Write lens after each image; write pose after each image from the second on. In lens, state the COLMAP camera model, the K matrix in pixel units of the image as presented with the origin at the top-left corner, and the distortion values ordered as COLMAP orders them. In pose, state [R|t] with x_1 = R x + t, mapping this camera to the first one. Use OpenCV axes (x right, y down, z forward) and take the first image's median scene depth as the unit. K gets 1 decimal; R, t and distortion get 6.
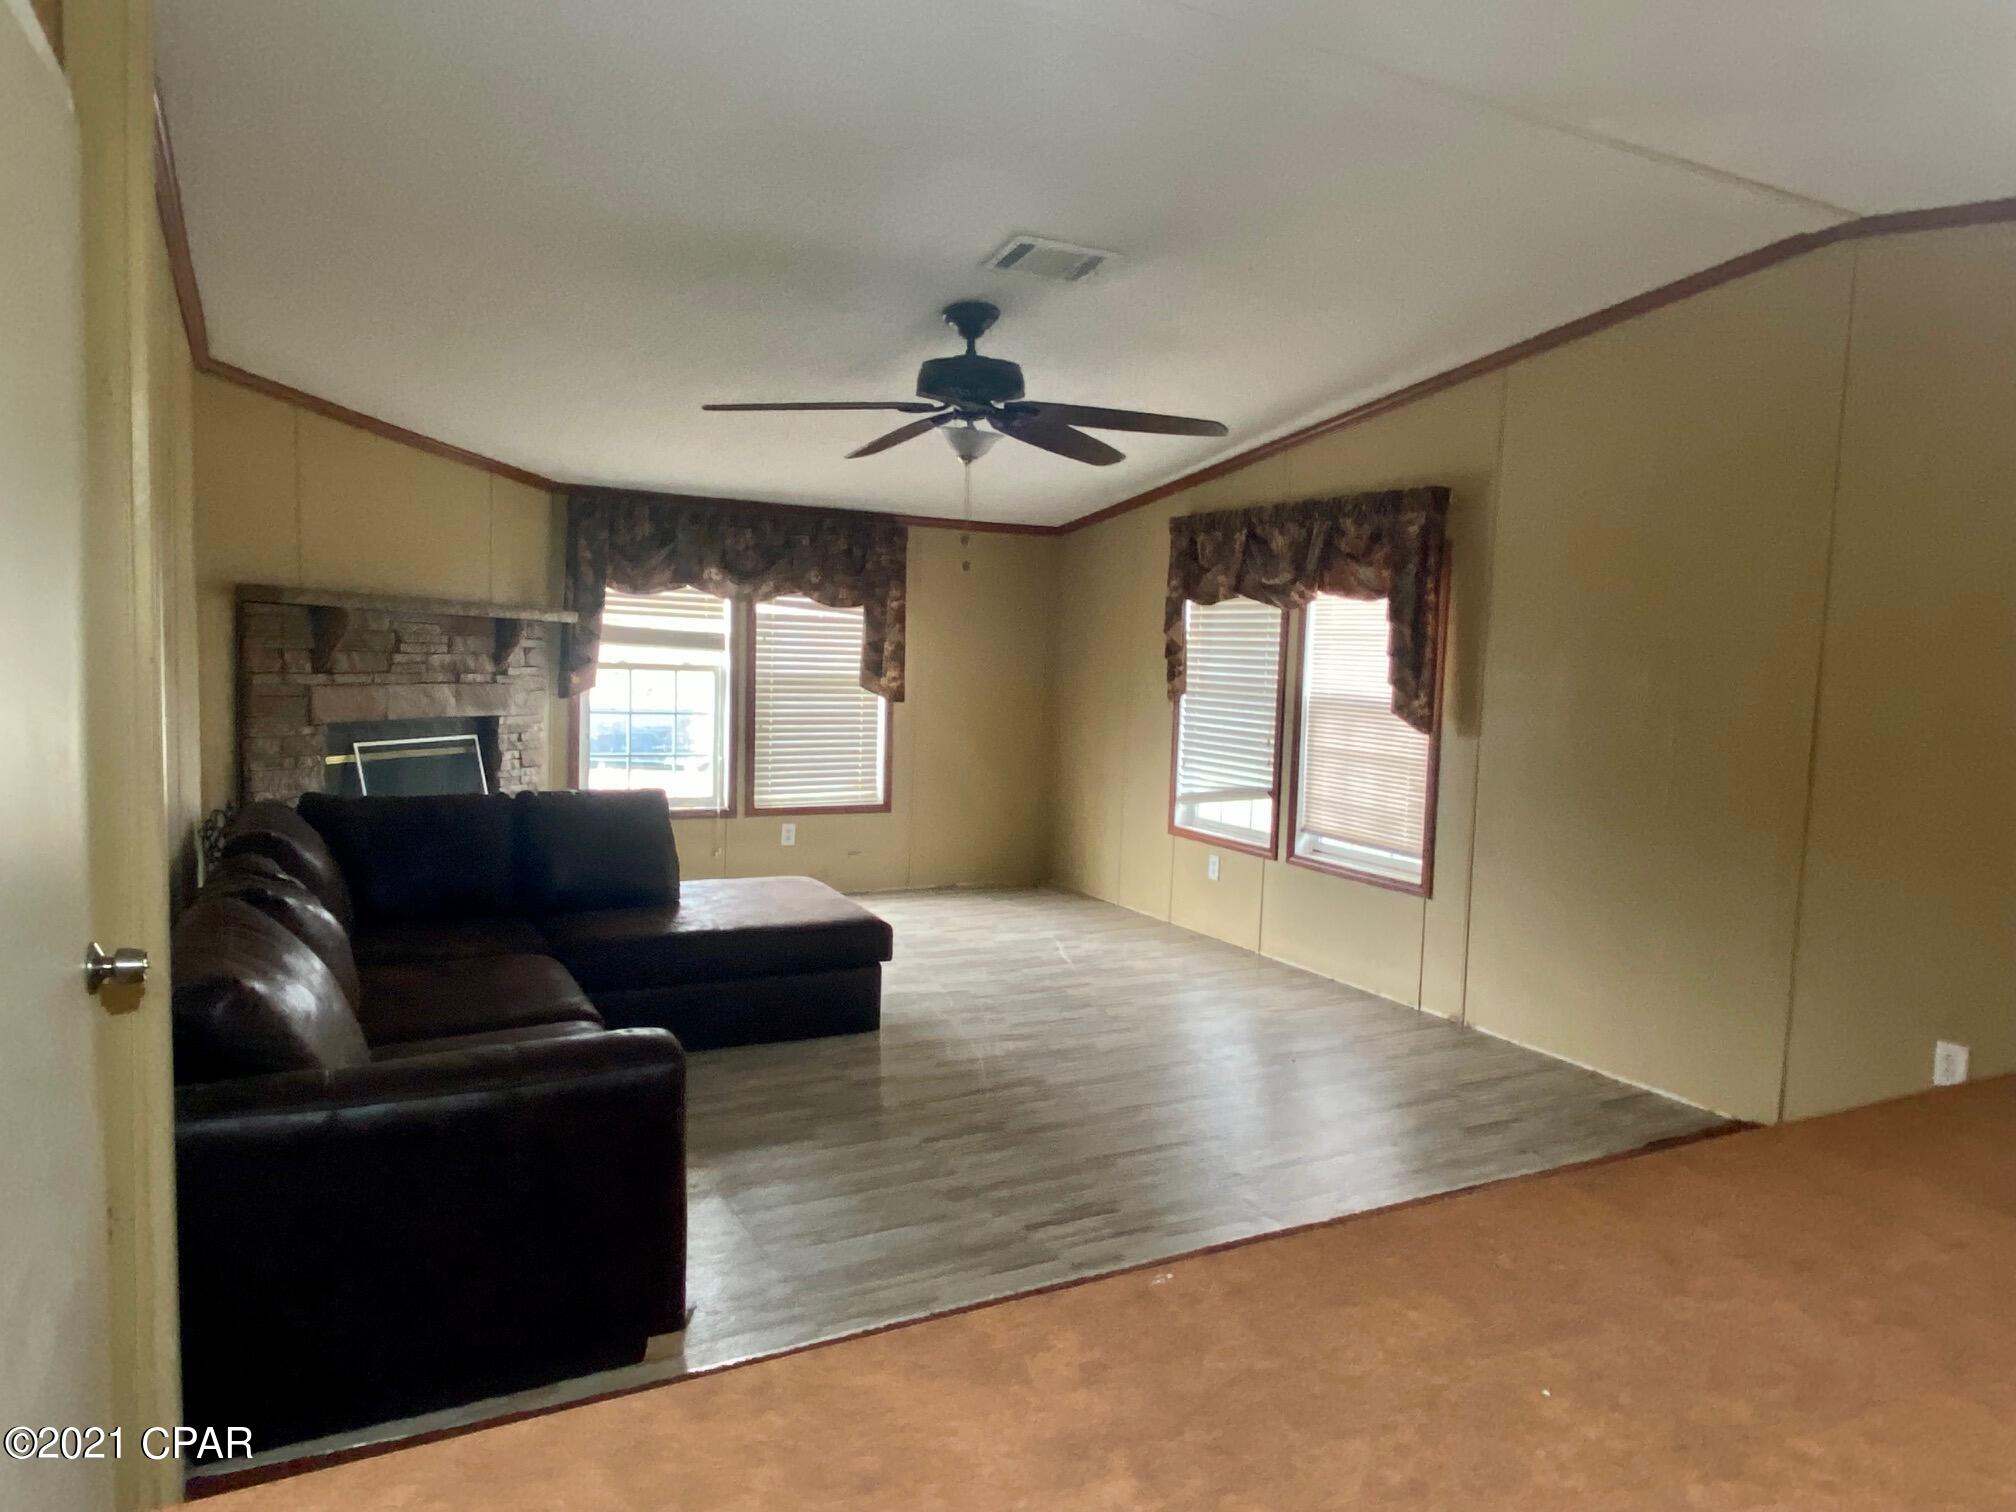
lens RADIAL K [[1290.6, 0, 1023.9], [0, 1290.6, 762.5], [0, 0, 1]] dist [0.061490, -0.073454]
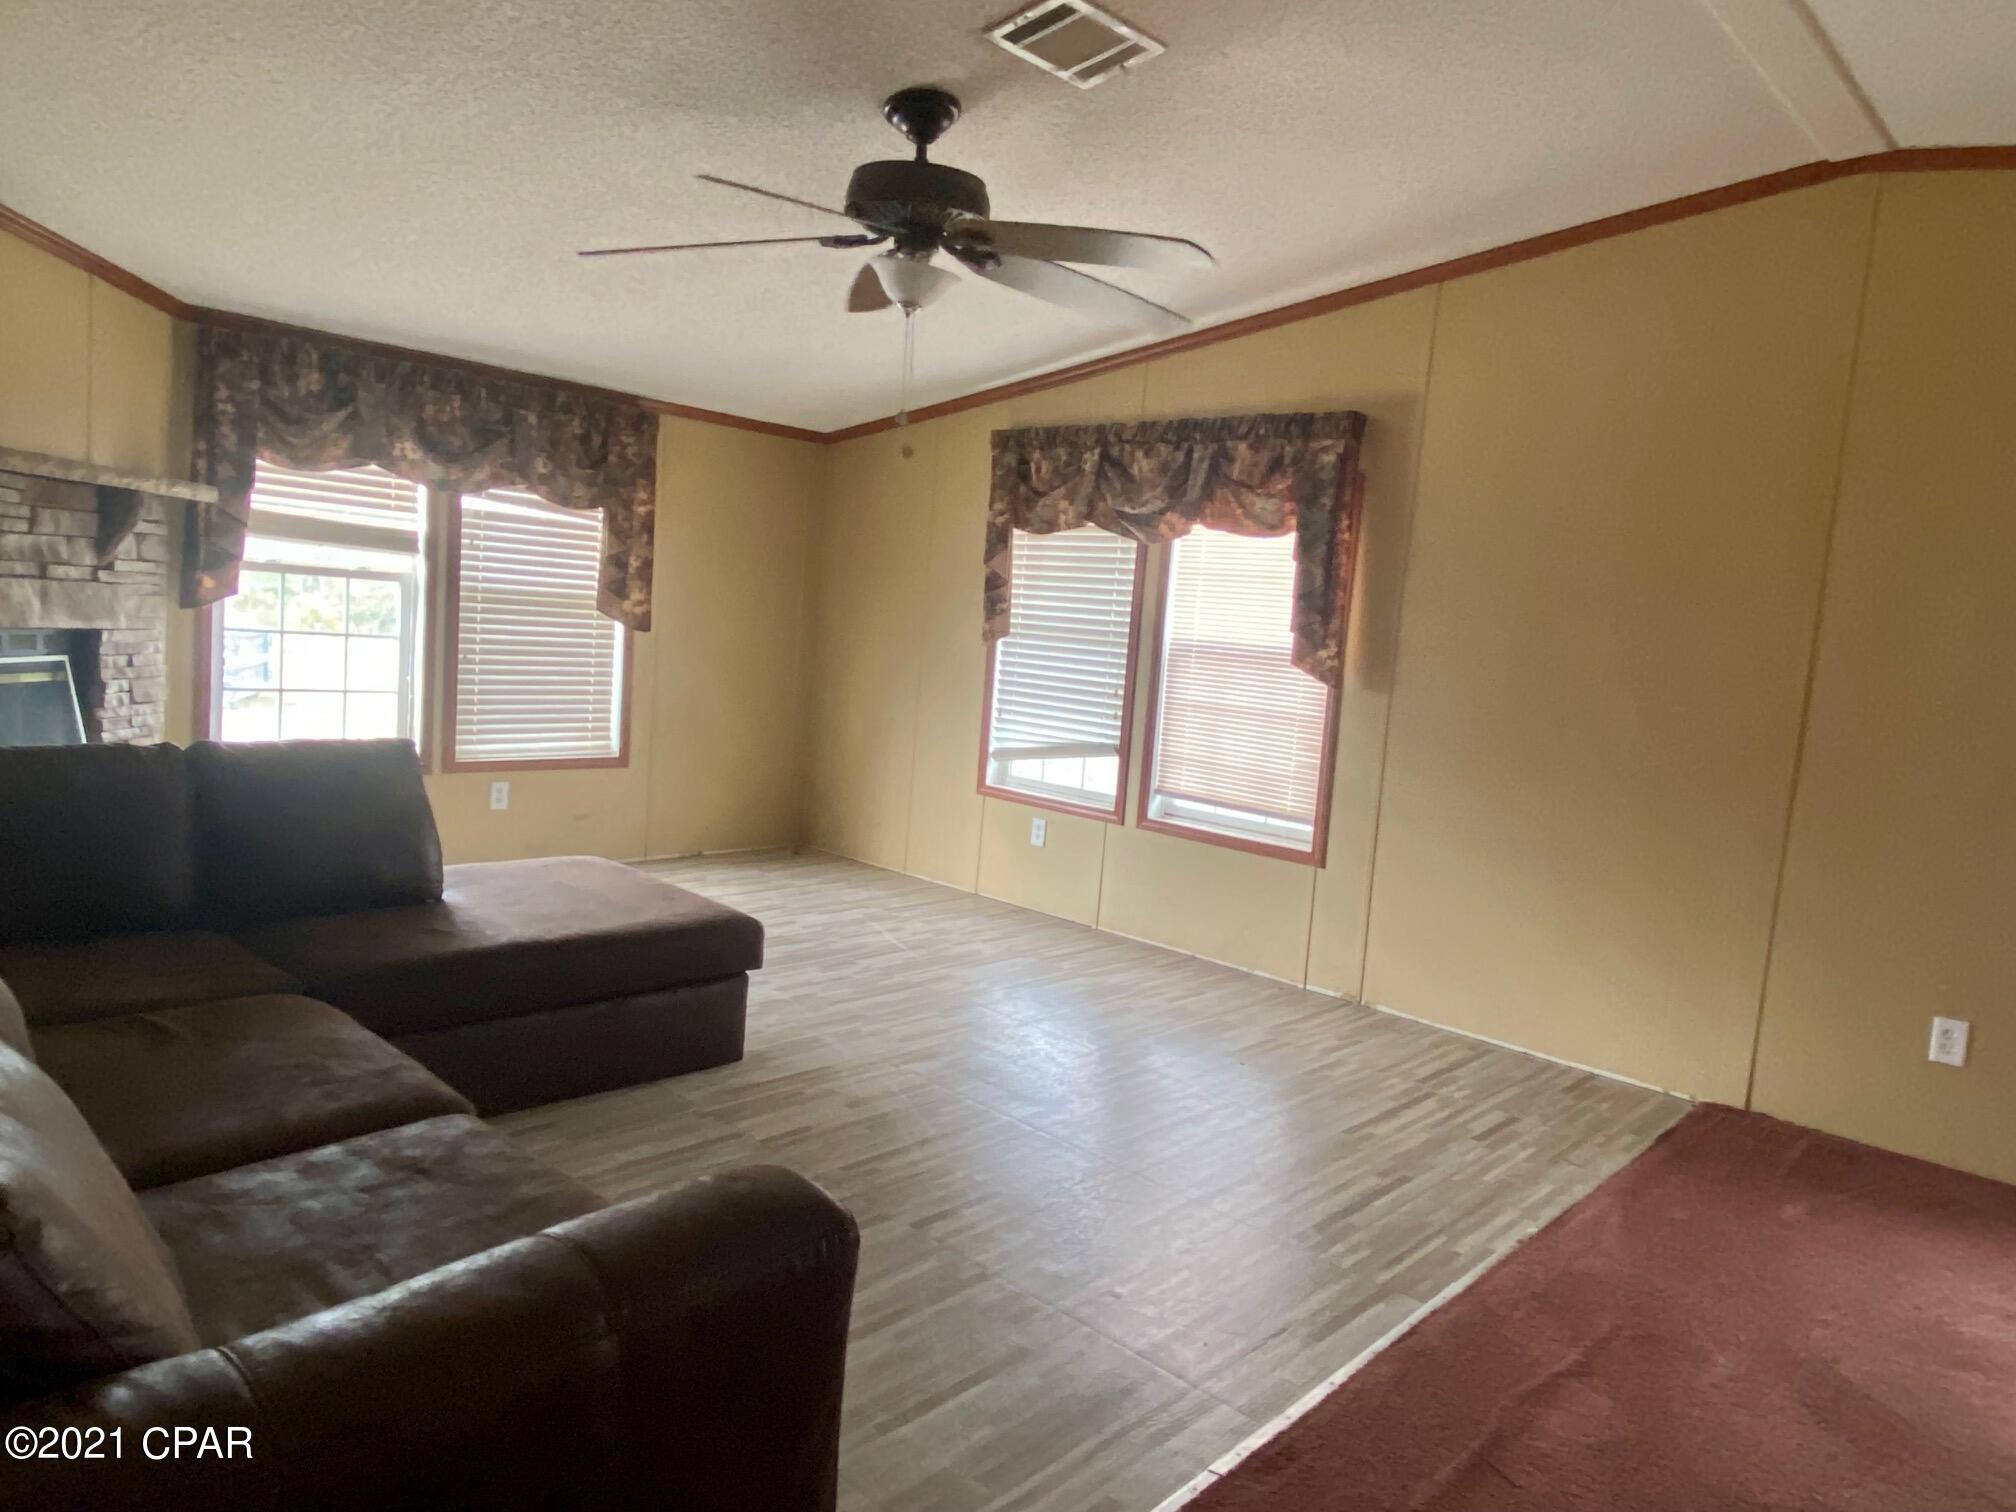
lens RADIAL K [[1290.6, 0, 1023.9], [0, 1290.6, 767.7], [0, 0, 1]] dist [0.061490, -0.073454]
pose [[0.949365, 0.004196, 0.314148, -0.150199], [-0.018464, 0.998928, 0.042457, -0.000630], [-0.313632, -0.046108, 0.948424, 0.175337]]
